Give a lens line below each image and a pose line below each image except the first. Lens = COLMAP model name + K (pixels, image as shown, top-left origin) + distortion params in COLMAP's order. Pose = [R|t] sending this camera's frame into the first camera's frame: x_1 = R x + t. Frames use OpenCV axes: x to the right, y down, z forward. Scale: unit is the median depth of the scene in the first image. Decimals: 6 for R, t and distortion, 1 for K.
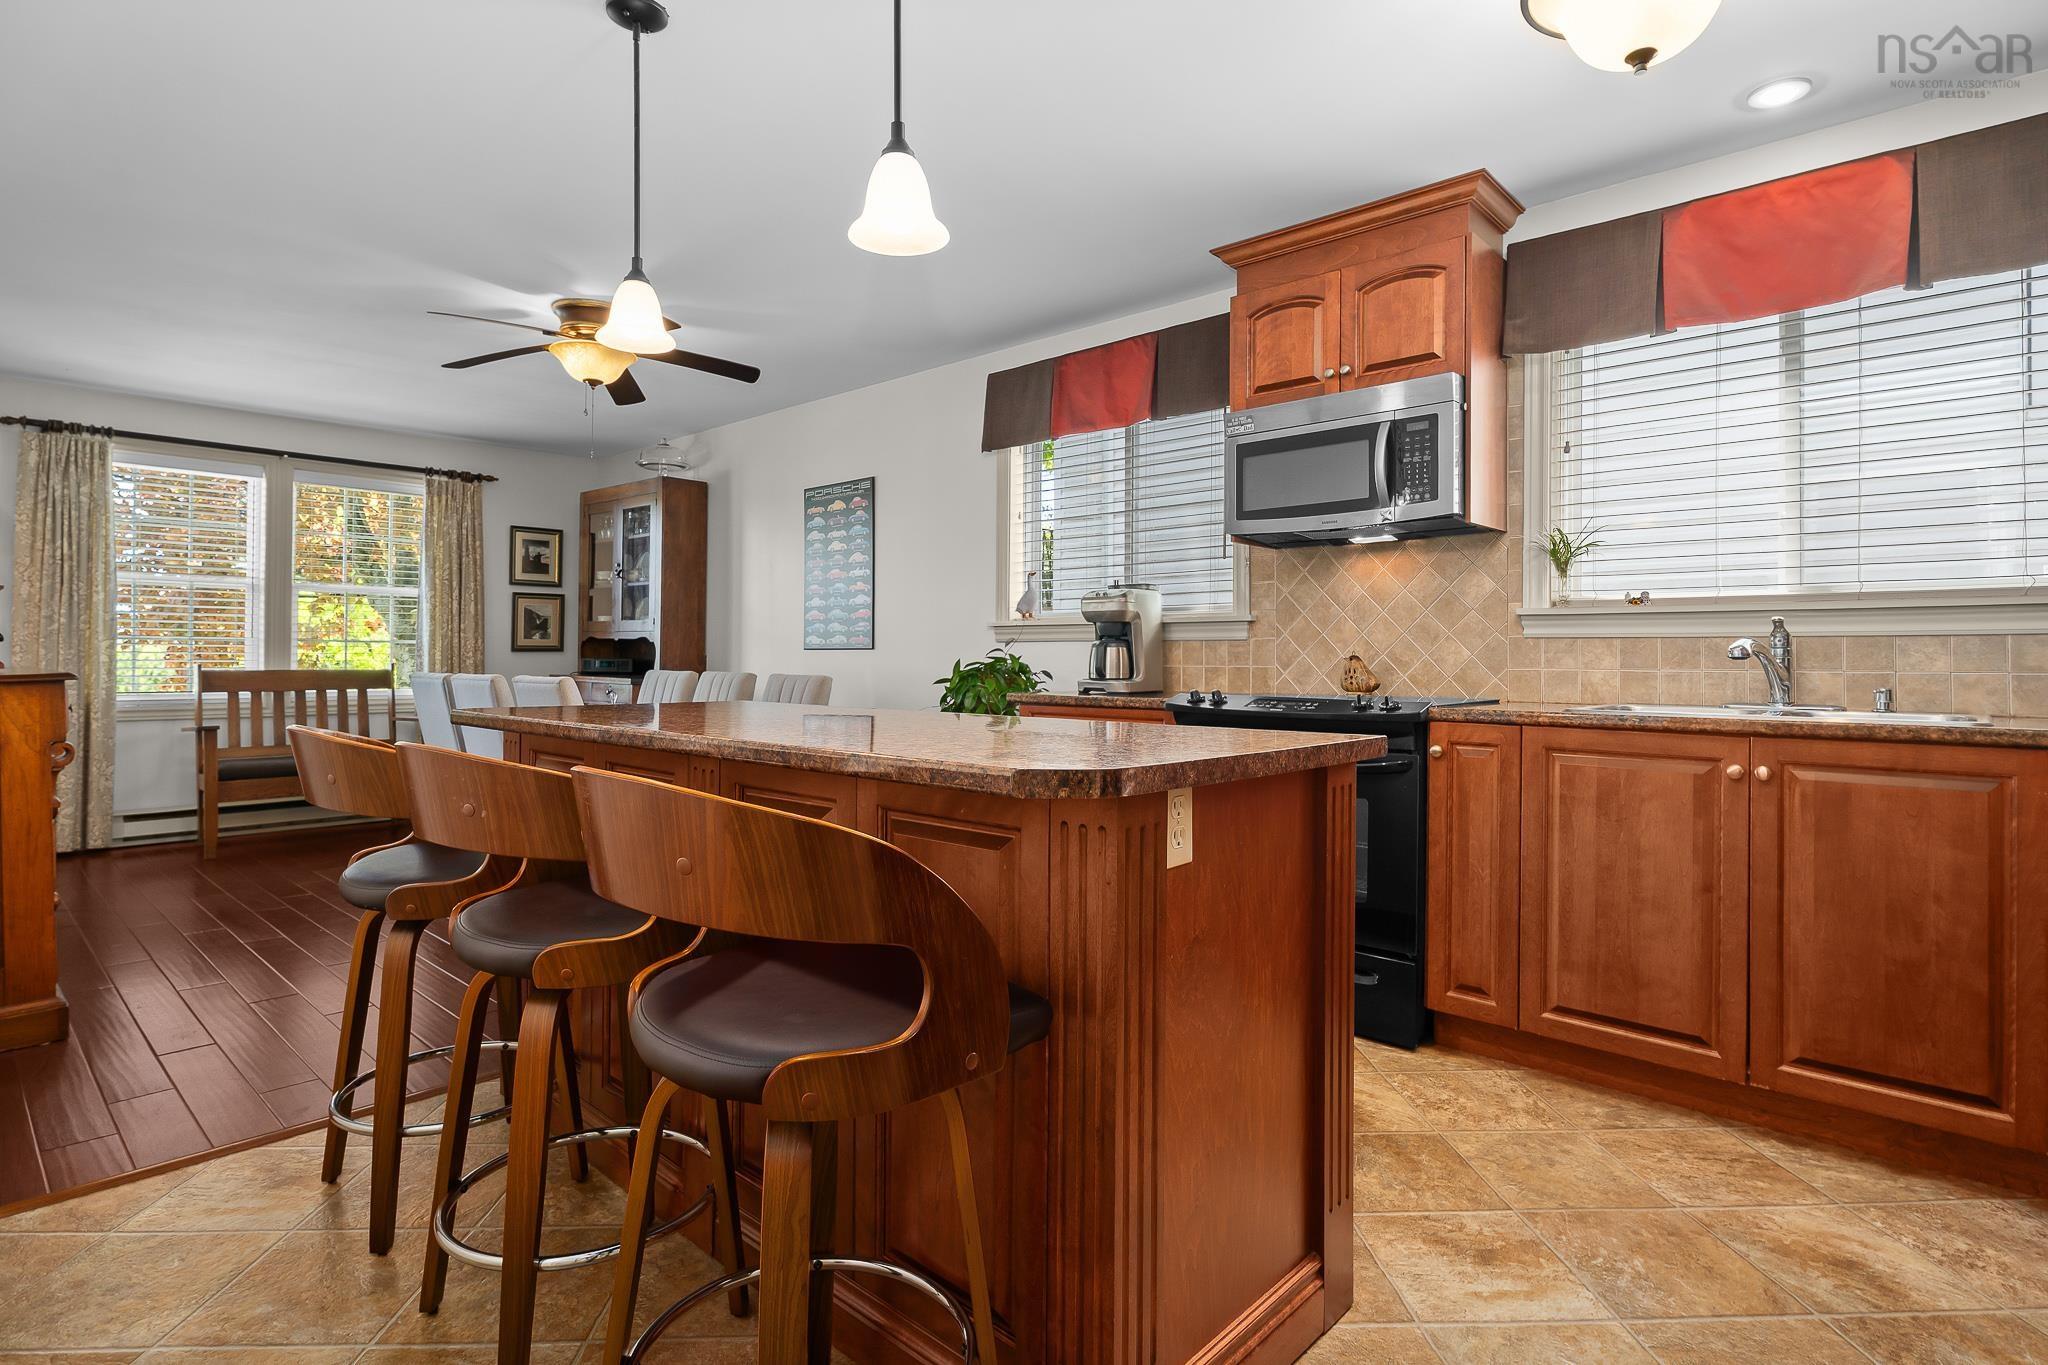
lens RADIAL K [[1014.6, 0, 1028.5], [0, 1014.6, 634.0], [0, 0, 1]] dist [-0.019137, 0.001914]
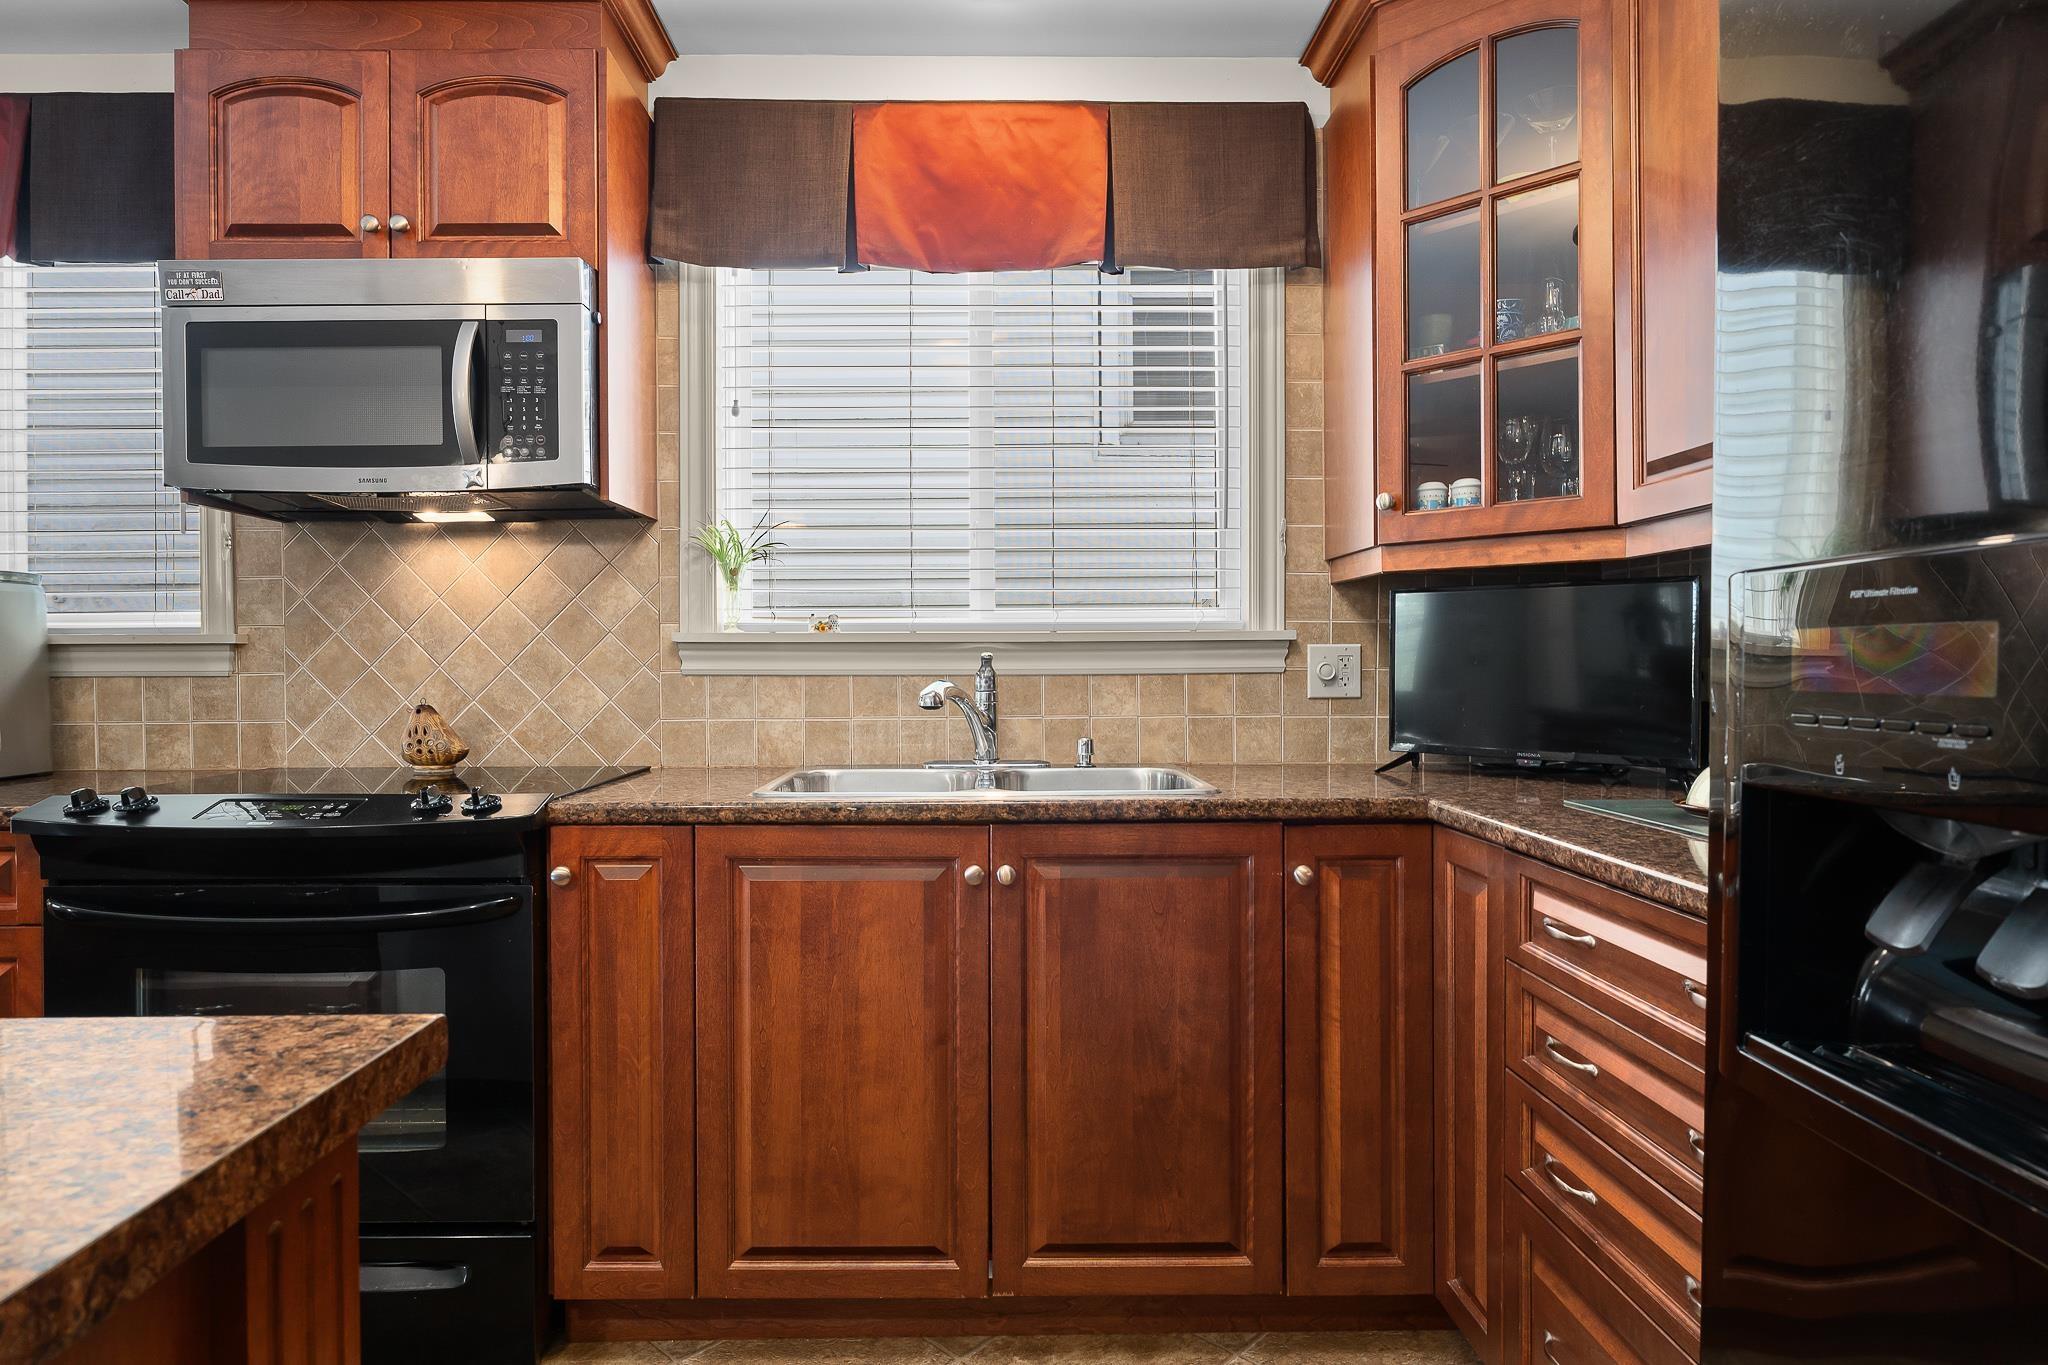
lens RADIAL K [[1337.9, 0, 1058.6], [0, 1337.9, 731.2], [0, 0, 1]] dist [-0.001744, 0.006559]
pose [[0.736034, -0.031846, 0.676195, 0.069928], [-0.008725, 0.998364, 0.056517, -0.015218], [-0.676889, -0.047498, 0.734551, 0.180153]]
